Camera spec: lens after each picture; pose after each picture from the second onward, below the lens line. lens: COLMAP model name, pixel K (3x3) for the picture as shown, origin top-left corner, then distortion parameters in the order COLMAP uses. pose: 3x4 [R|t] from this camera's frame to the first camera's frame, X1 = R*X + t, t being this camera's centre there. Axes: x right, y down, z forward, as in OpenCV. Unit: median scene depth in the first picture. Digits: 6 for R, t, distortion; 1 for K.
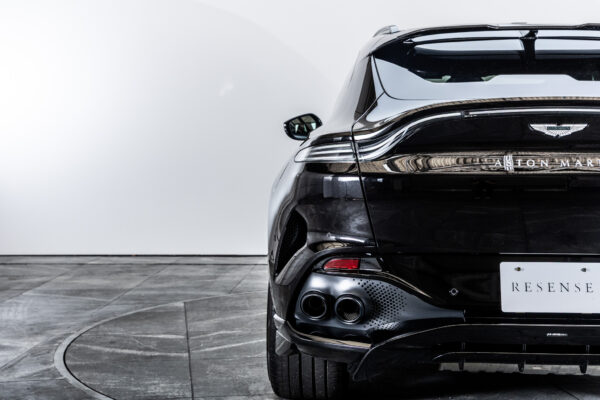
lens RADIAL K [[1049.9, 0, 299.8], [0, 1049.9, 207.5], [0, 0, 1]] dist [0.062127, 0.094255]
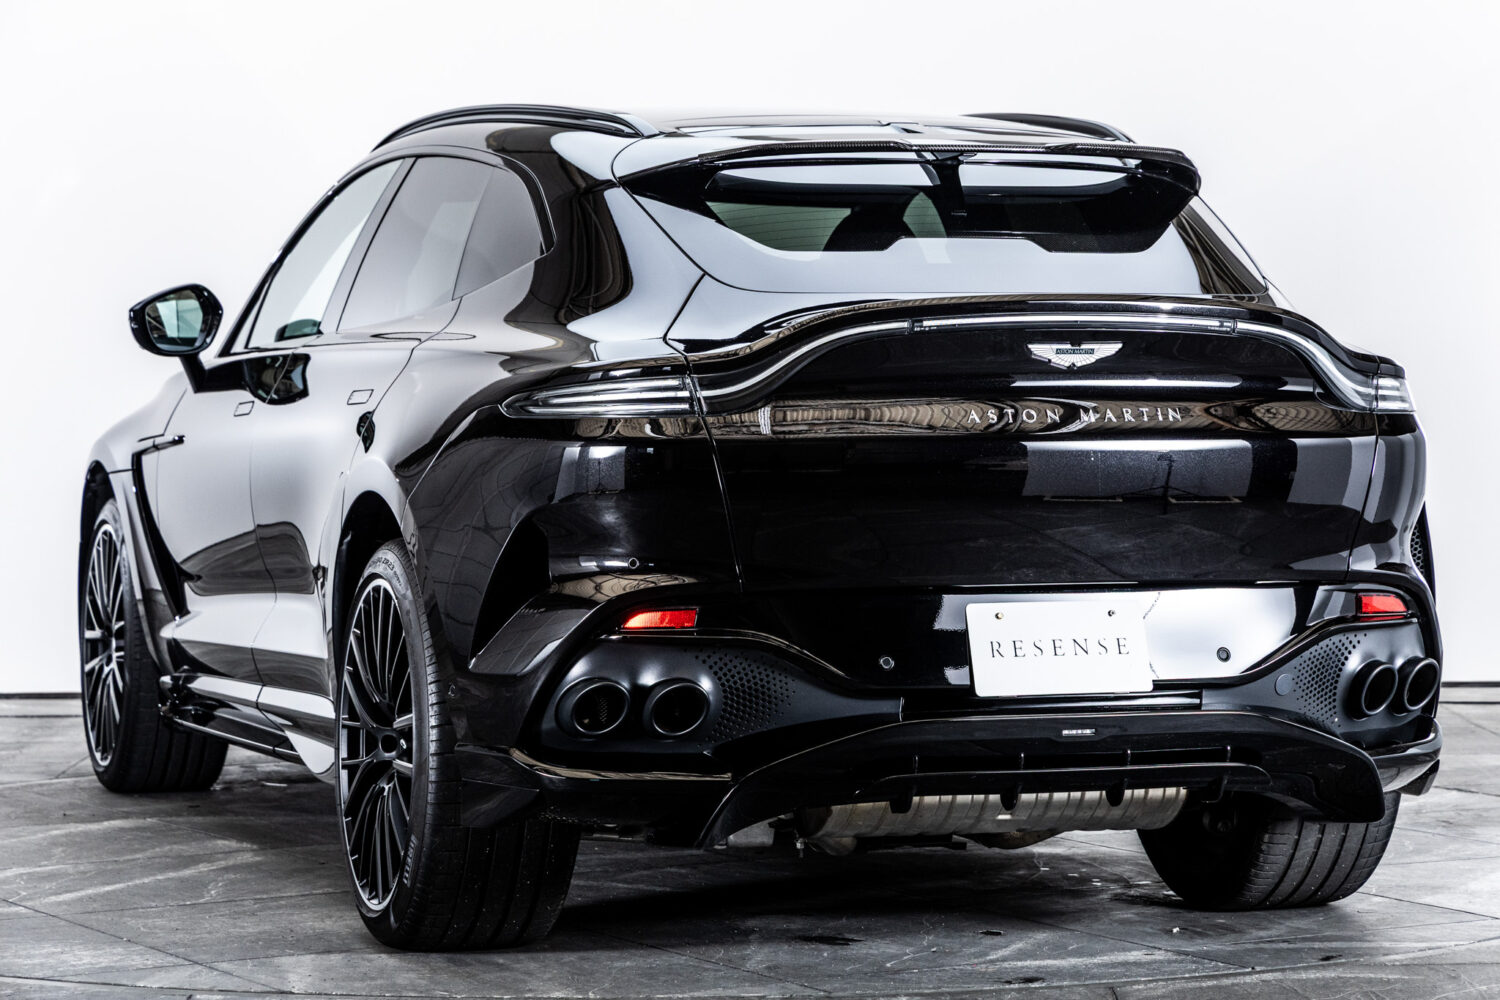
lens RADIAL K [[4236.6, 0, 750.0], [0, 4236.6, 500.0], [0, 0, 1]] dist [0.010616, -0.139940]
pose [[0.930406, -0.016793, 0.366144, -0.689272], [0.023877, 0.999605, -0.014828, 0.028839], [-0.365751, 0.022539, 0.930440, -0.939123]]
